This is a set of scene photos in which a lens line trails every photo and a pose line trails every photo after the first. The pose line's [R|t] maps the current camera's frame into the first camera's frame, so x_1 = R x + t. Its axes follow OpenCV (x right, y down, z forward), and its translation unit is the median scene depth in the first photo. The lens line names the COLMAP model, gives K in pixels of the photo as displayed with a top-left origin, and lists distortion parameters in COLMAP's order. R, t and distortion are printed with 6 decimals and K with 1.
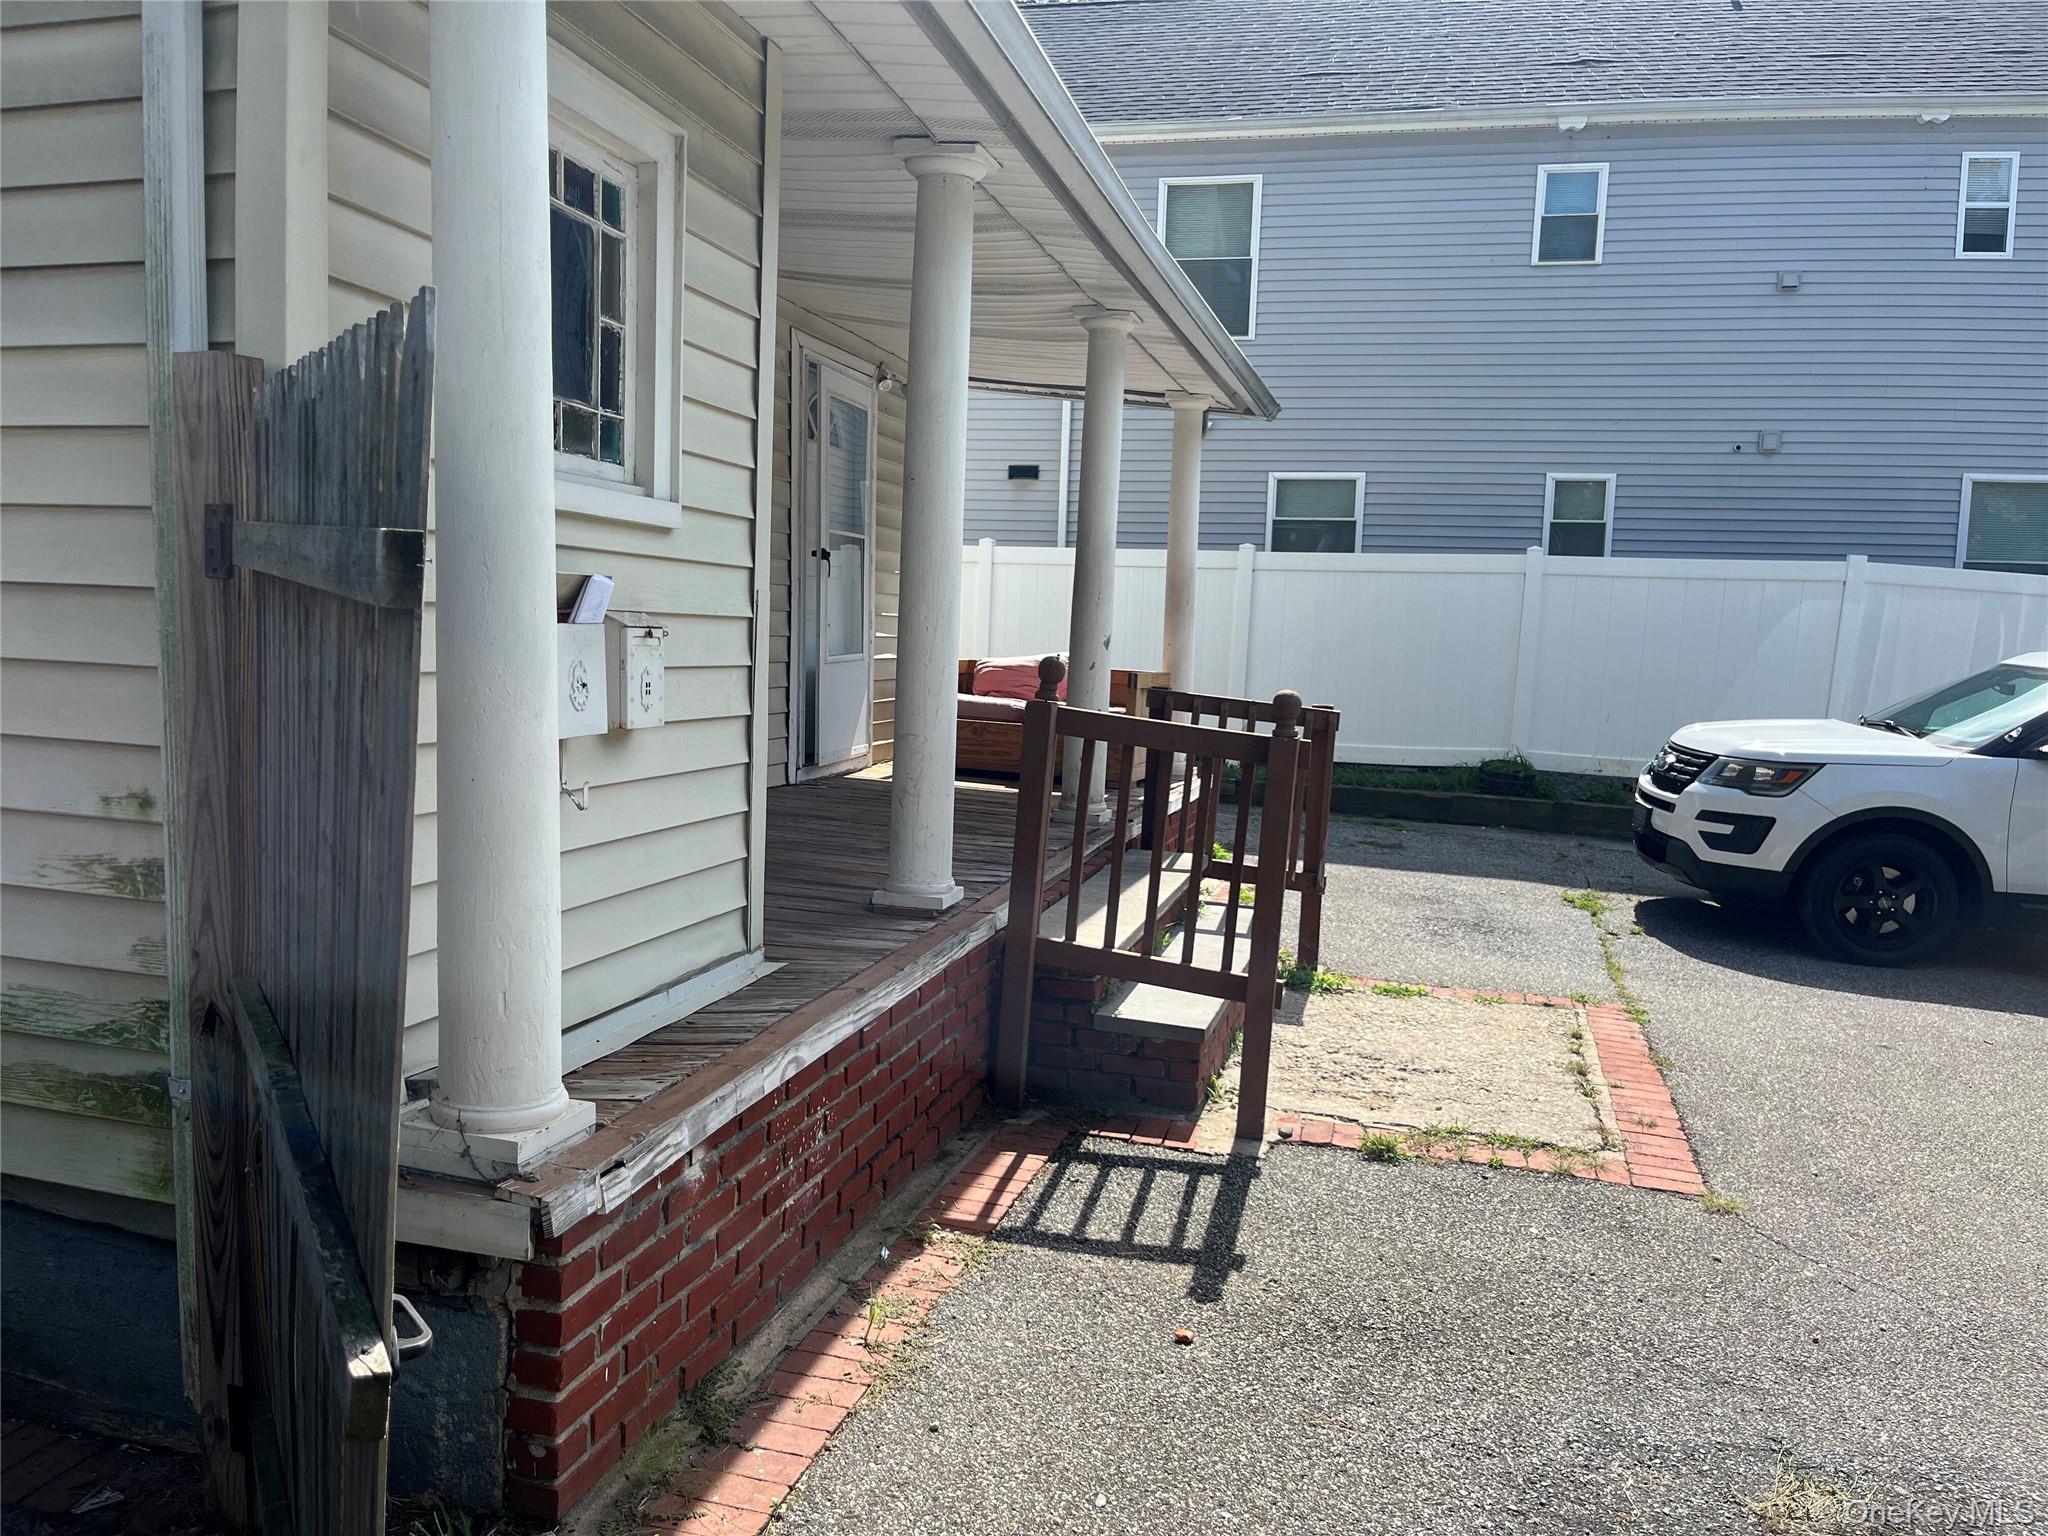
lens RADIAL K [[1551.9, 0, 1029.4], [0, 1551.9, 777.3], [0, 0, 1]] dist [0.059416, -0.089591]
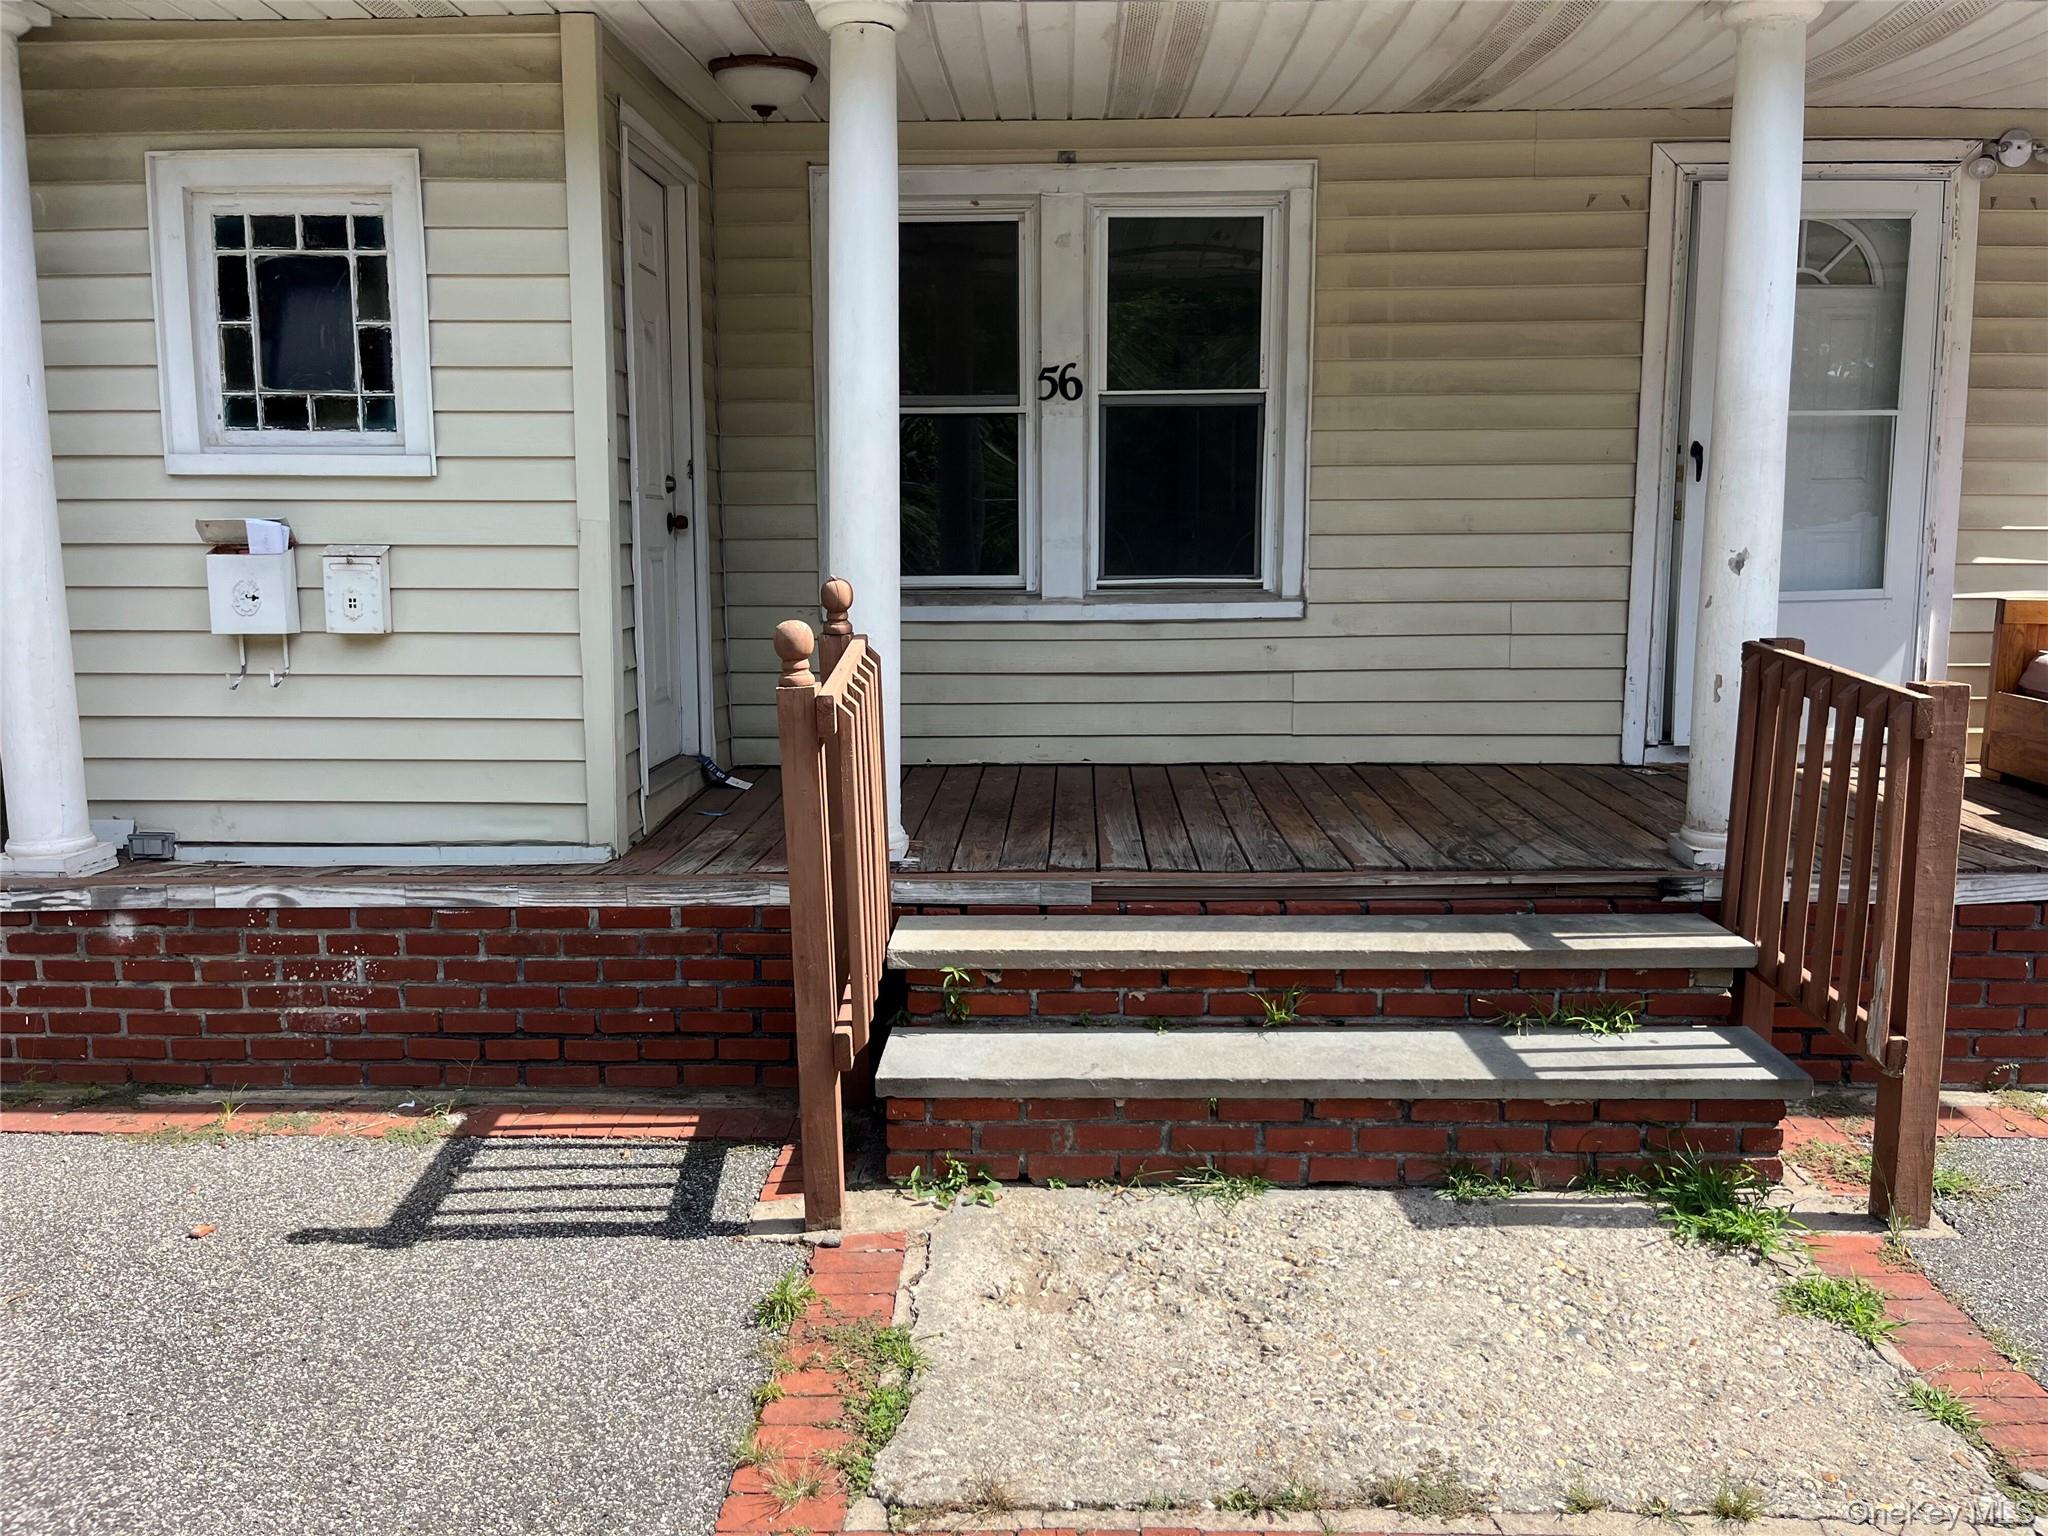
lens RADIAL K [[1551.9, 0, 1020.7], [0, 1551.9, 785.0], [0, 0, 1]] dist [0.059416, -0.089591]
pose [[0.234602, 0.109082, -0.965952, 0.971826], [-0.081863, 0.992371, 0.092183, -0.060106], [0.968638, 0.057449, 0.241742, 1.023367]]
